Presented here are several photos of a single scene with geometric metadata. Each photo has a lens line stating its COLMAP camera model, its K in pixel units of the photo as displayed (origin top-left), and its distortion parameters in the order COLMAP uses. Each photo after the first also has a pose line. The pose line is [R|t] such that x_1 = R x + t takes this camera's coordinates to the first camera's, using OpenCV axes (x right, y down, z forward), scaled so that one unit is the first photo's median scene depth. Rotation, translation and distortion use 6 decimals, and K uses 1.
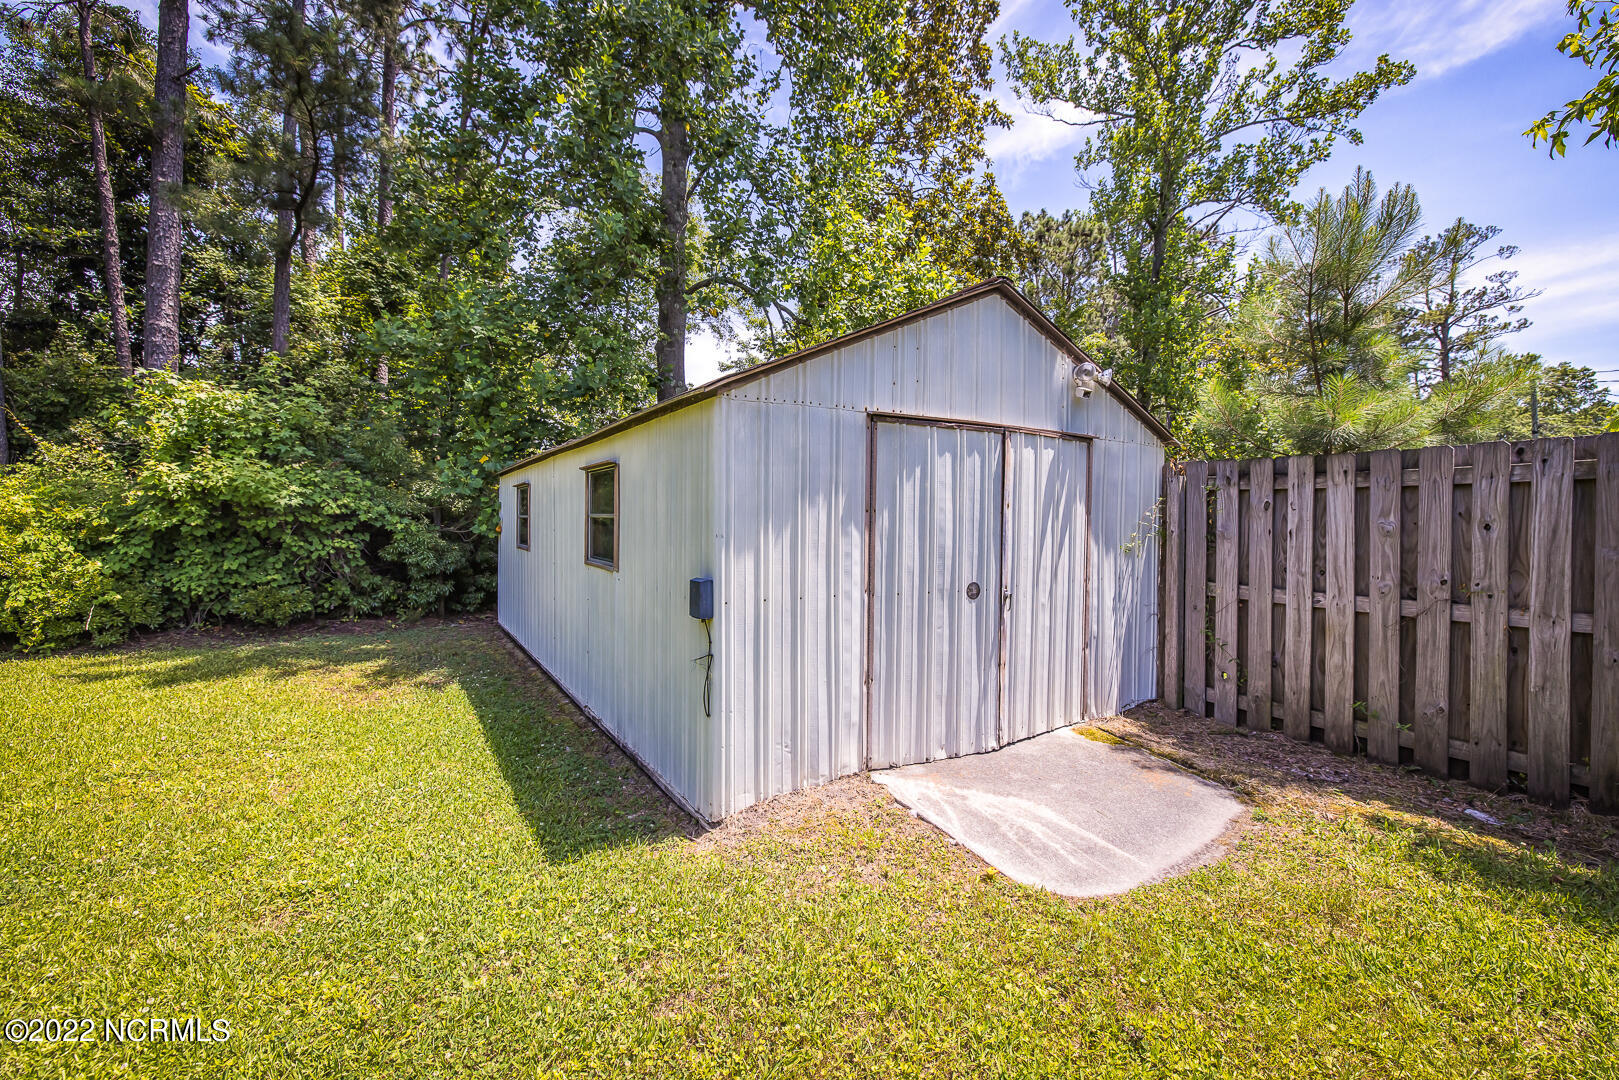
lens RADIAL K [[702.3, 0, 819.1], [0, 702.3, 537.7], [0, 0, 1]] dist [0.000269, -0.000111]
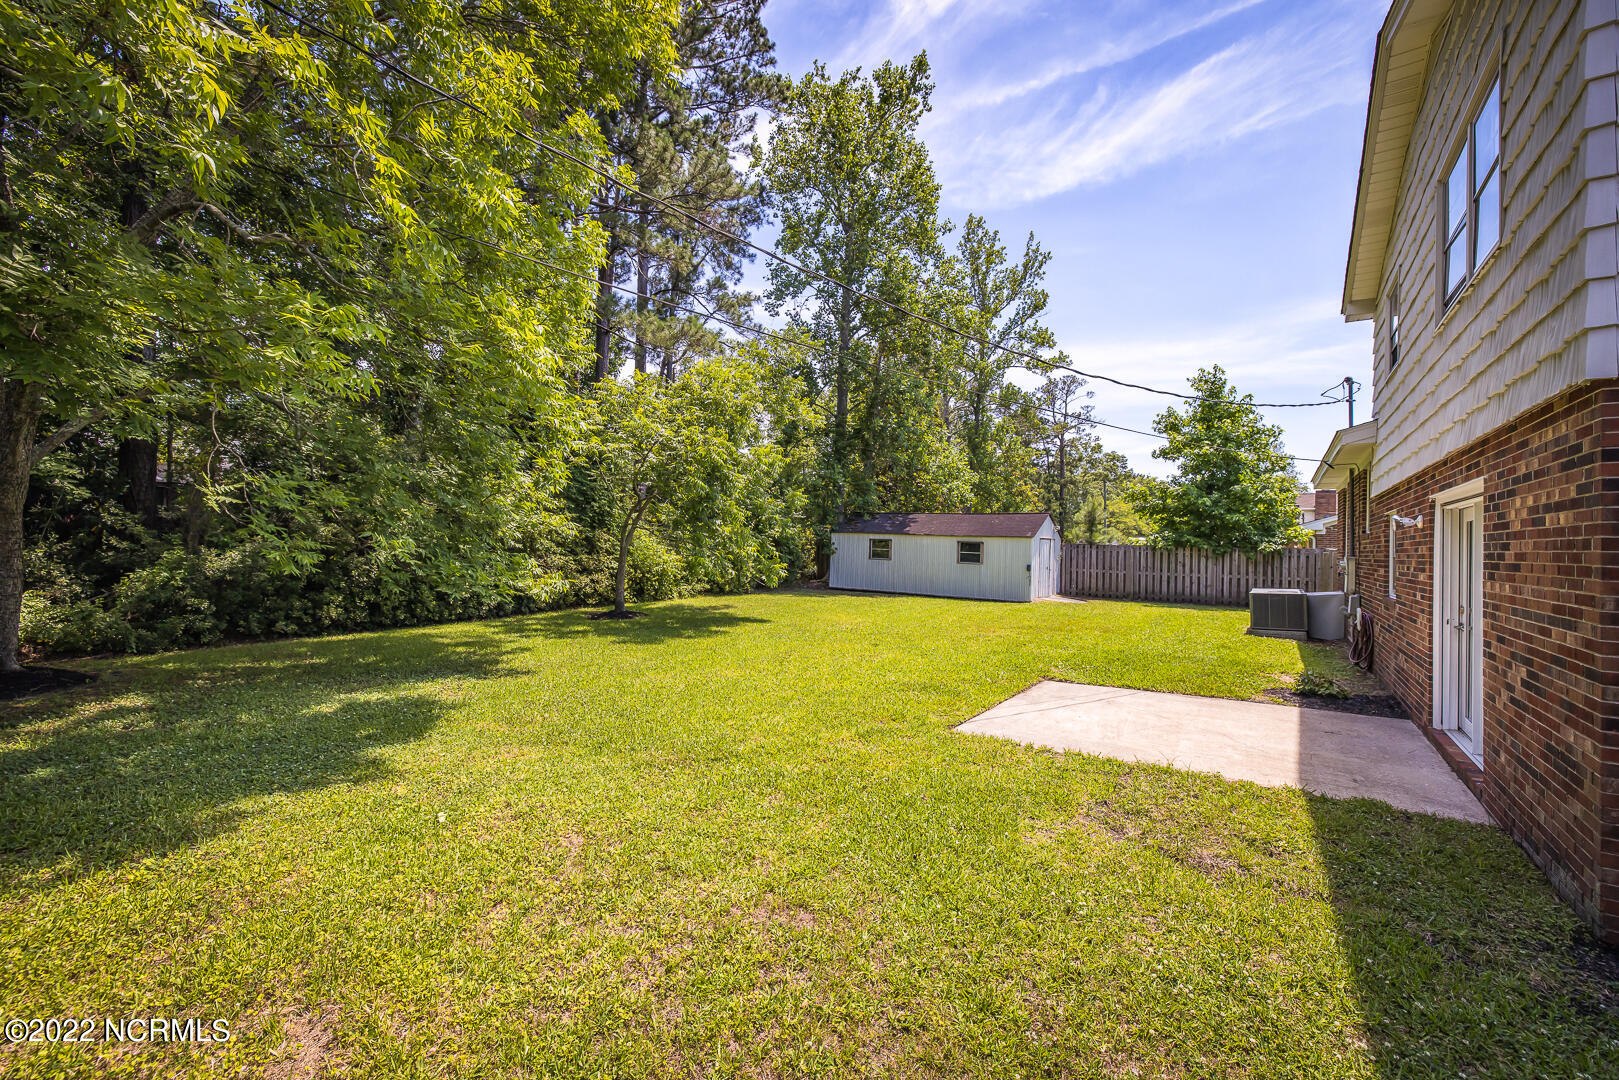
lens RADIAL K [[675.3, 0, 813.7], [0, 675.3, 533.7], [0, 0, 1]] dist [-0.000344, 0.000169]
pose [[0.919930, 0.024327, 0.391328, -3.502309], [-0.016543, 0.999593, -0.023250, -0.043249], [-0.391734, 0.014915, 0.919958, -3.158962]]
